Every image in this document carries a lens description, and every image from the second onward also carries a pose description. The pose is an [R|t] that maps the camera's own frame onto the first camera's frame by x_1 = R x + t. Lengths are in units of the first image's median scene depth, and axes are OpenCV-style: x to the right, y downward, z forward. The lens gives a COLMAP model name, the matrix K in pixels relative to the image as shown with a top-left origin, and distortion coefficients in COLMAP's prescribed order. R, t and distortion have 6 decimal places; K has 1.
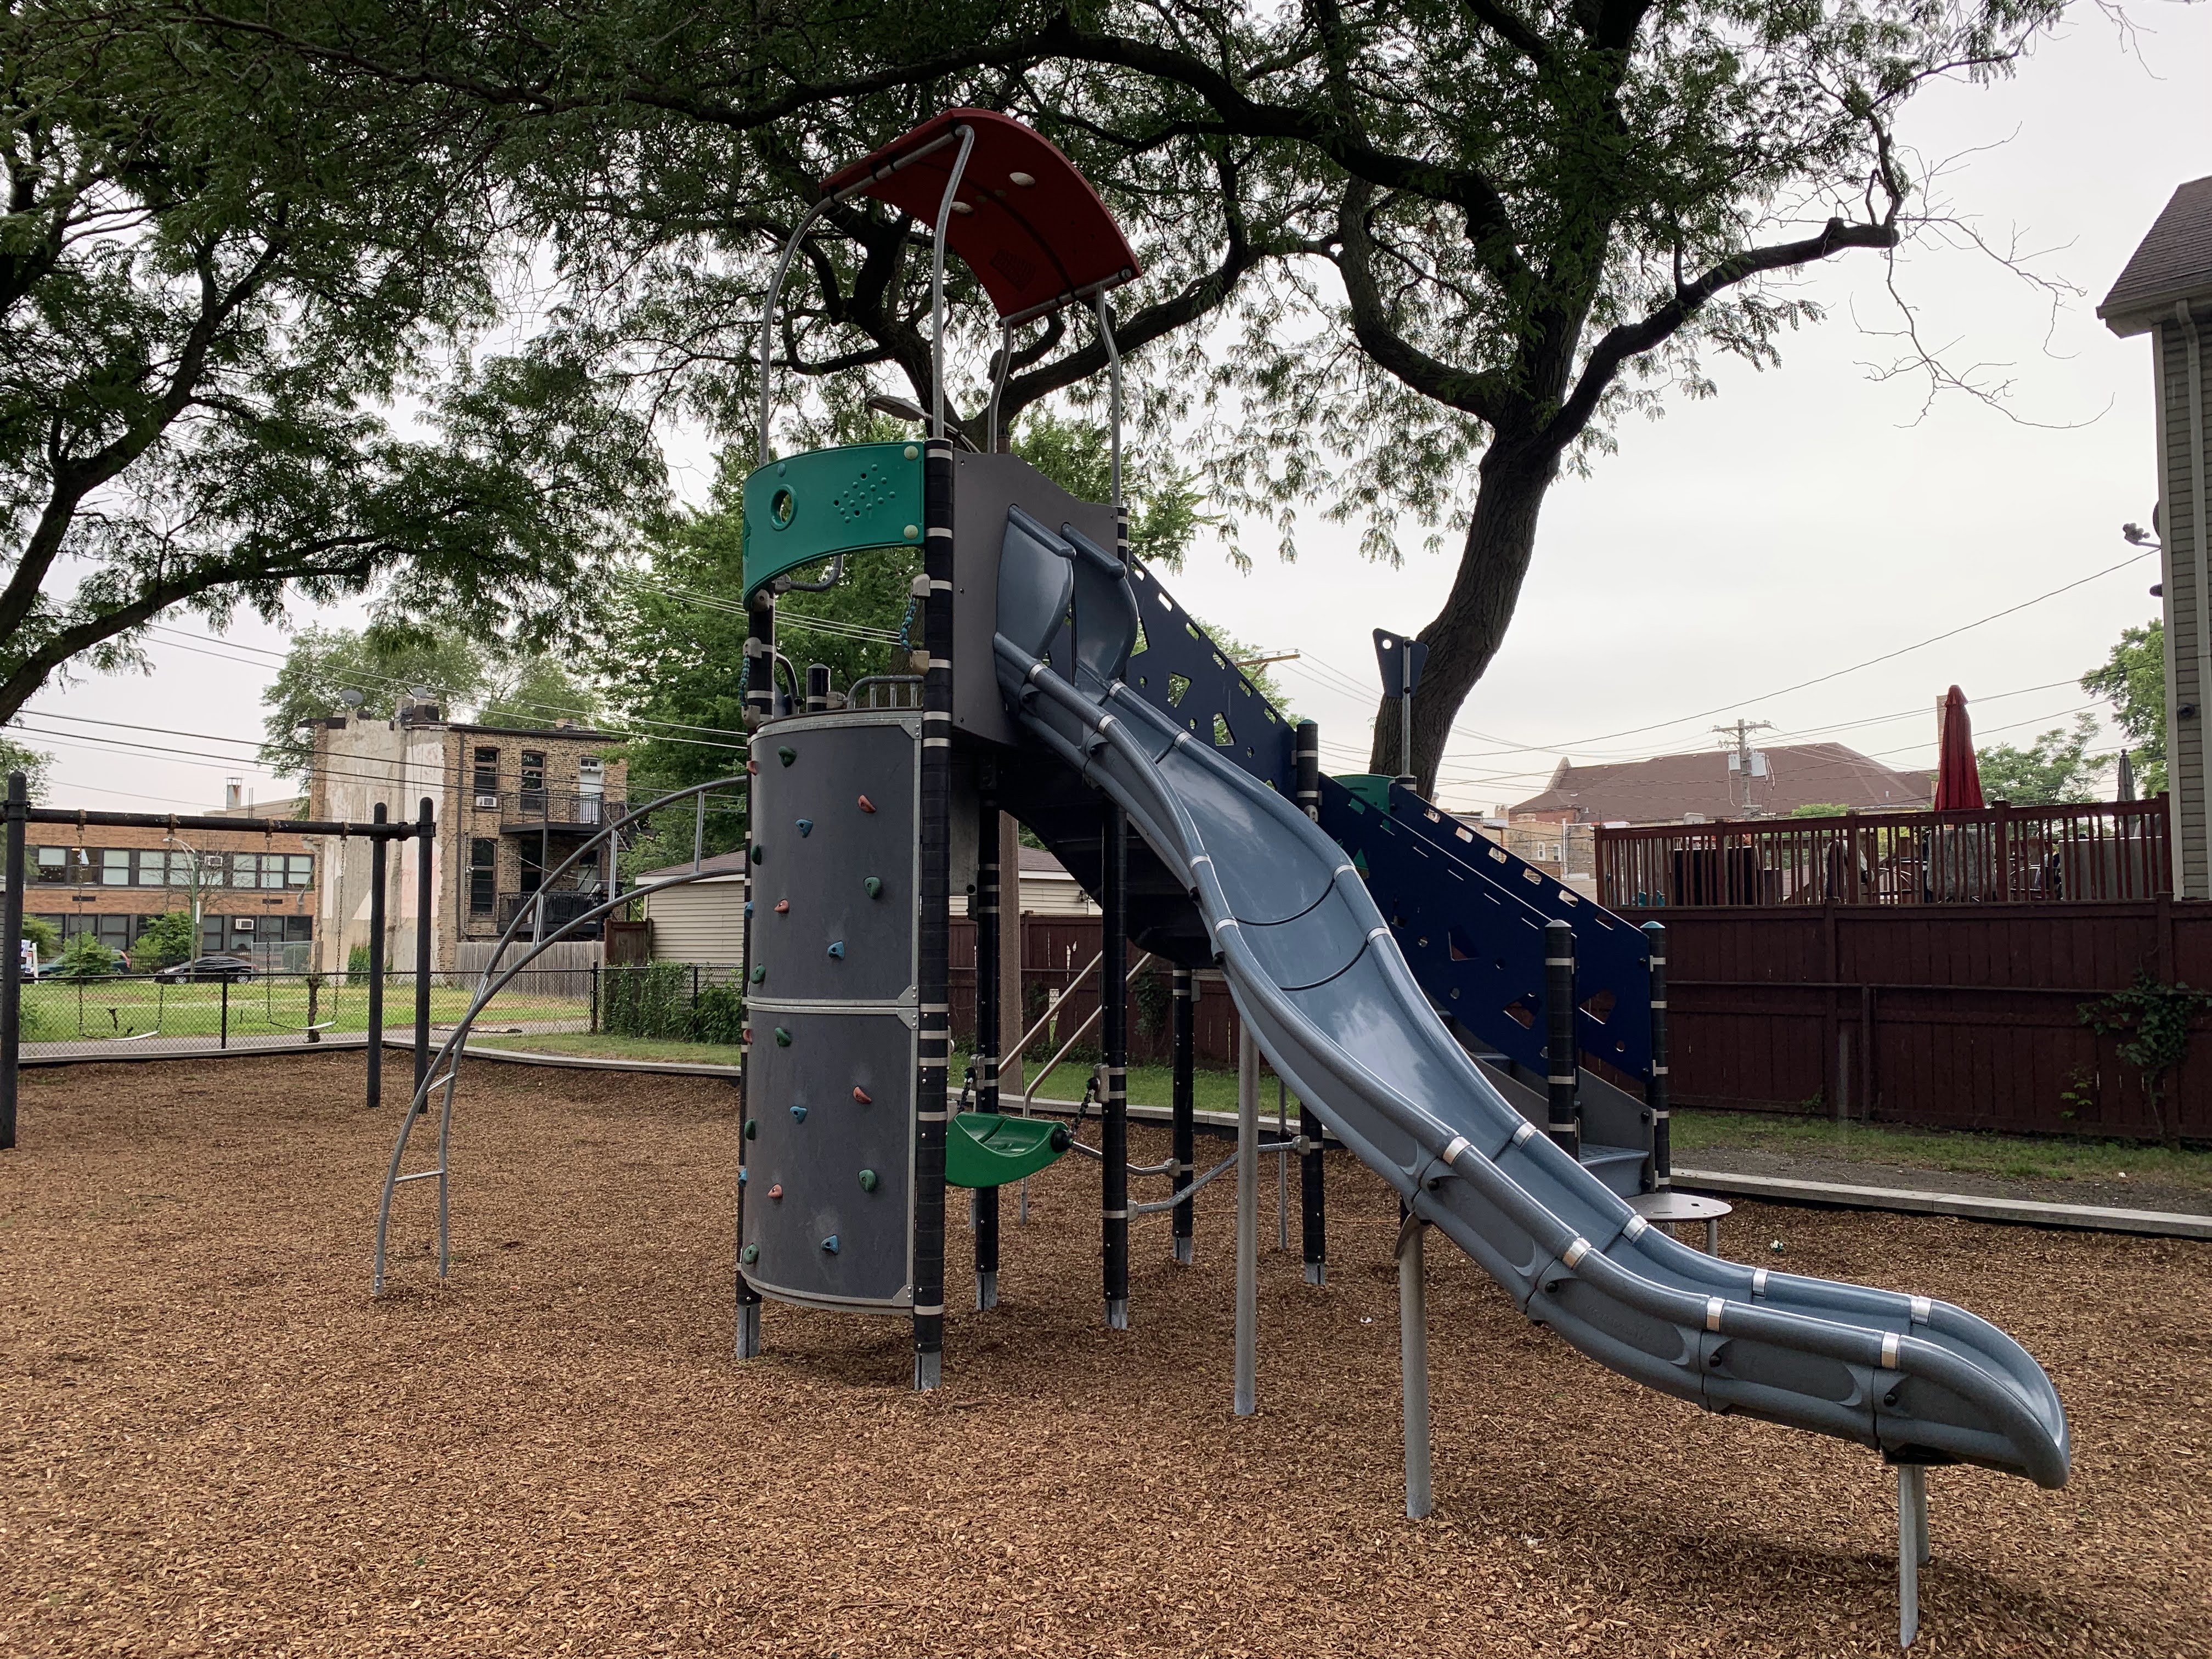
lens RADIAL K [[1696.4, 0, 1119.5], [0, 1696.4, 841.7], [0, 0, 1]] dist [0.020273, -0.016602]
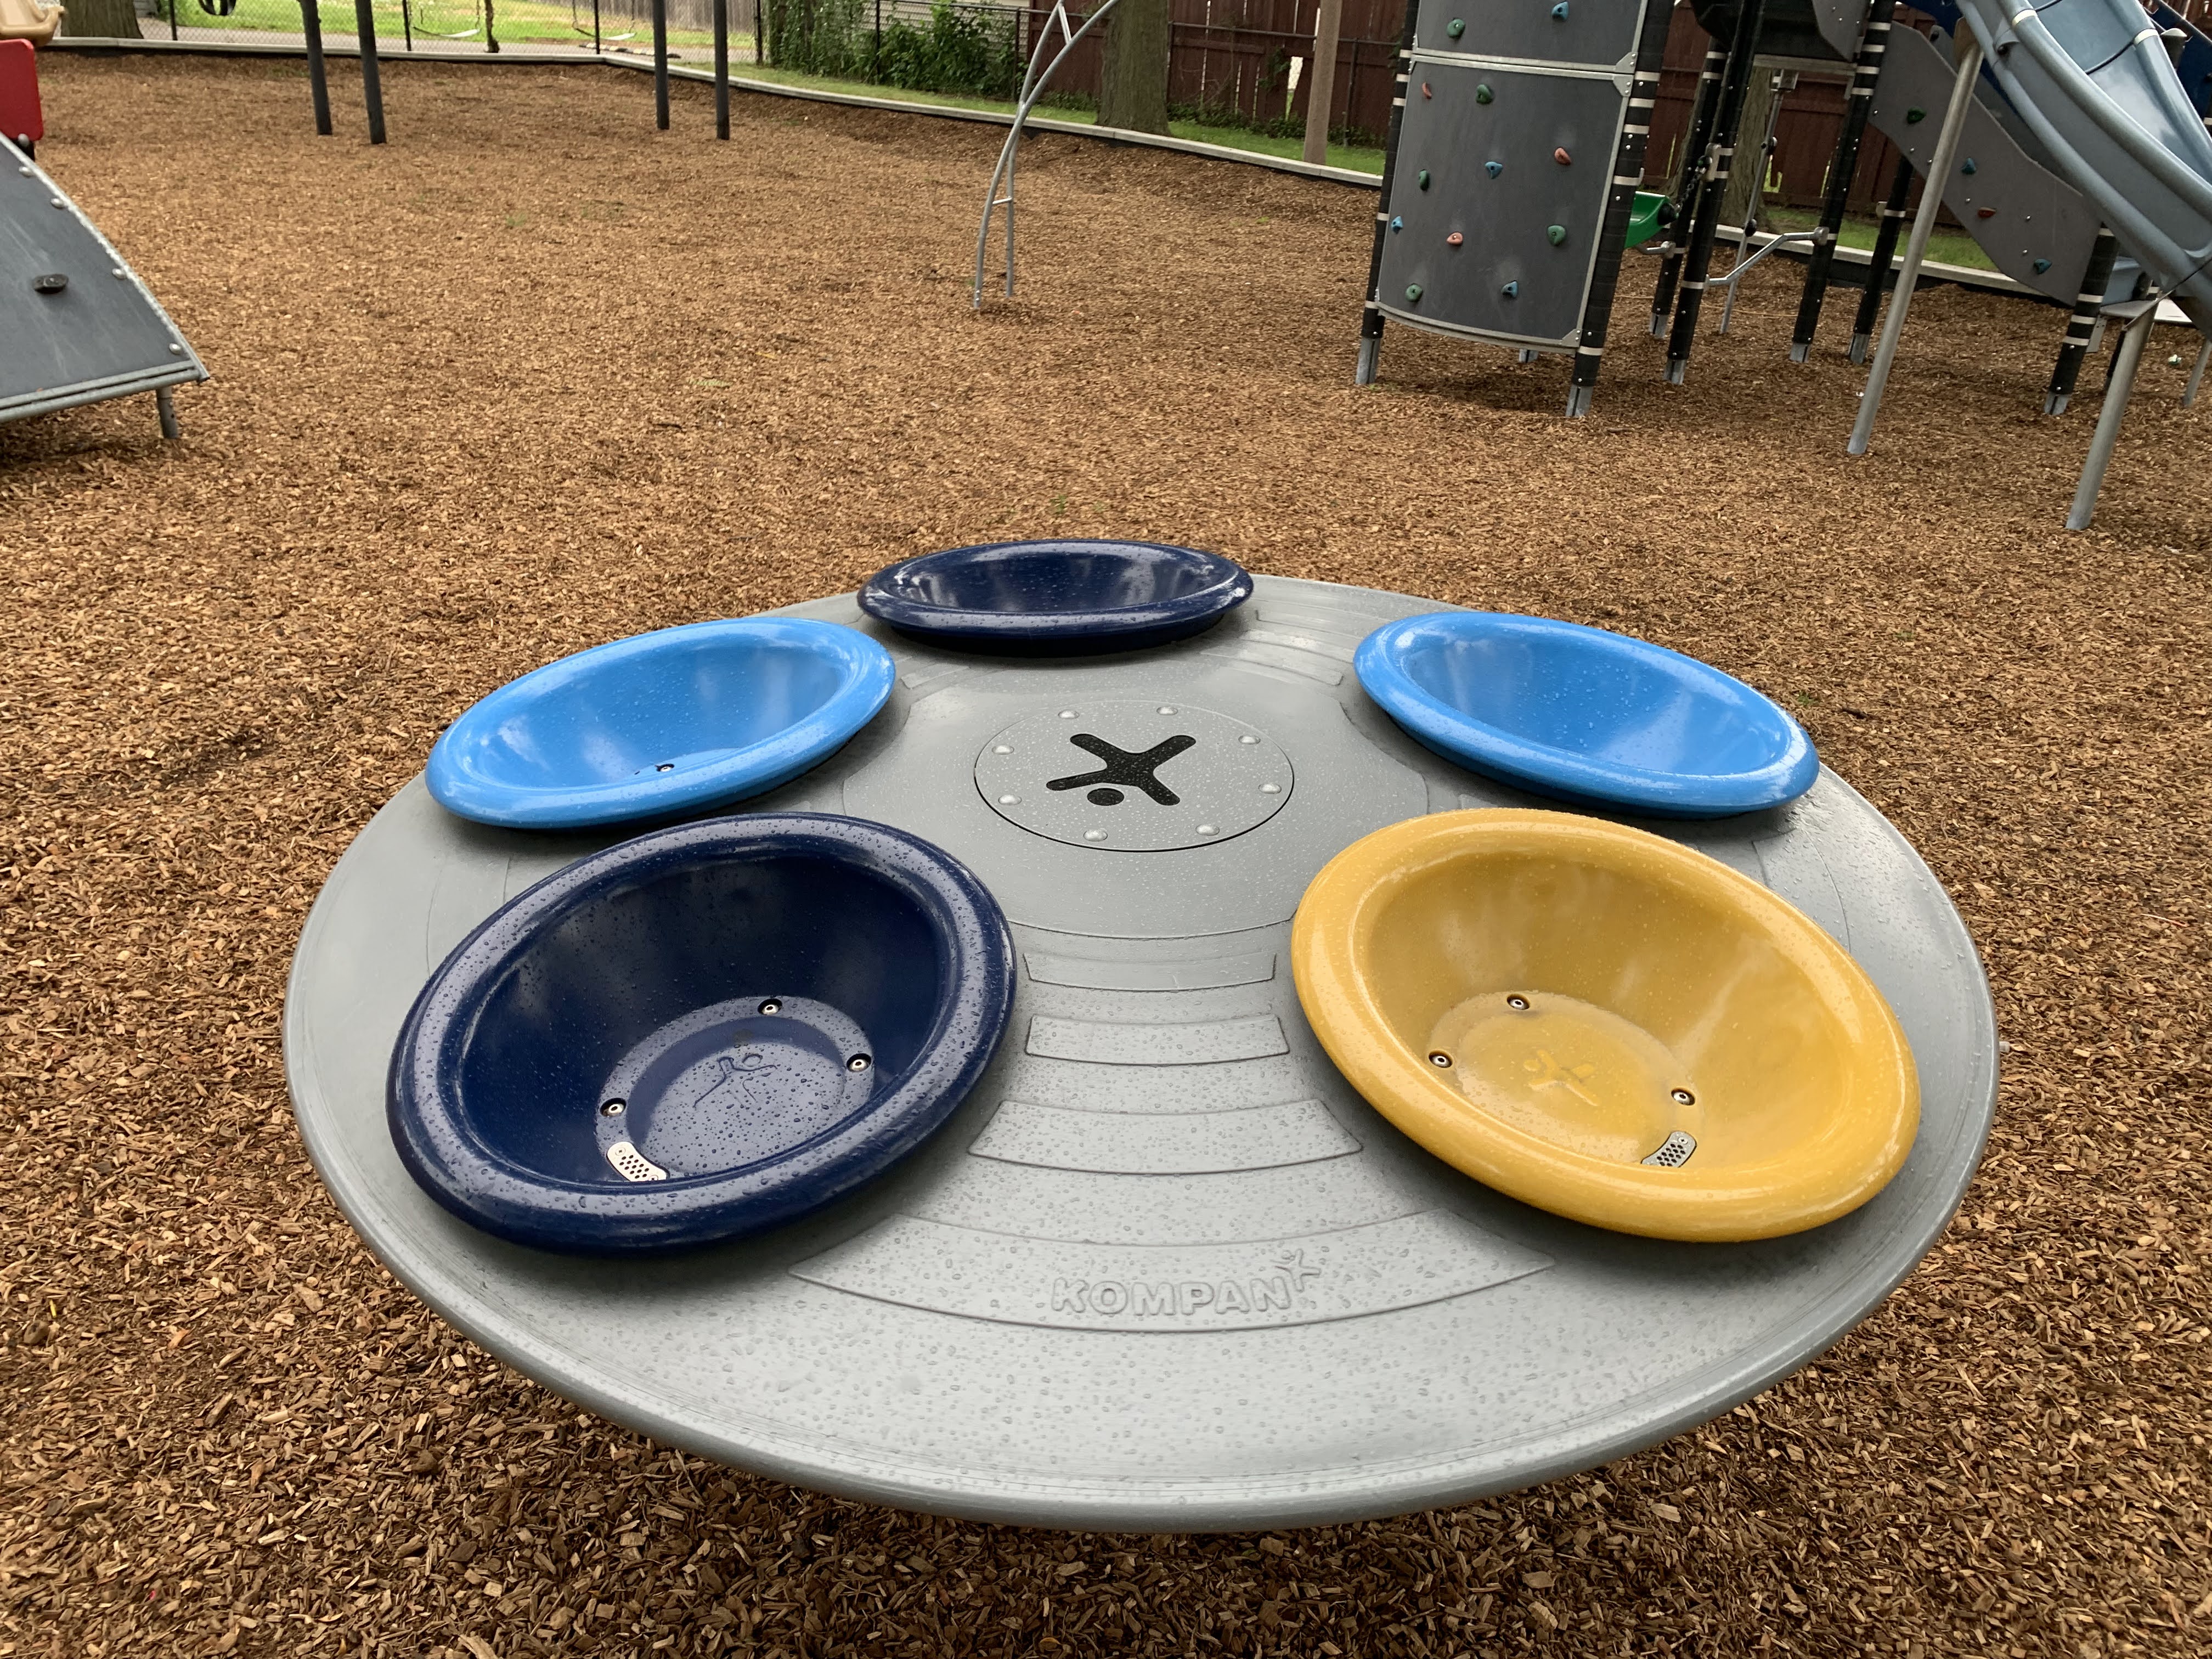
lens RADIAL K [[1696.4, 0, 1100.8], [0, 1696.4, 828.1], [0, 0, 1]] dist [0.020273, -0.016602]
pose [[0.997198, 0.071104, 0.023235, -0.449248], [-0.073365, 0.868992, 0.489358, 0.006318], [0.014604, -0.489692, 0.871773, -0.207805]]
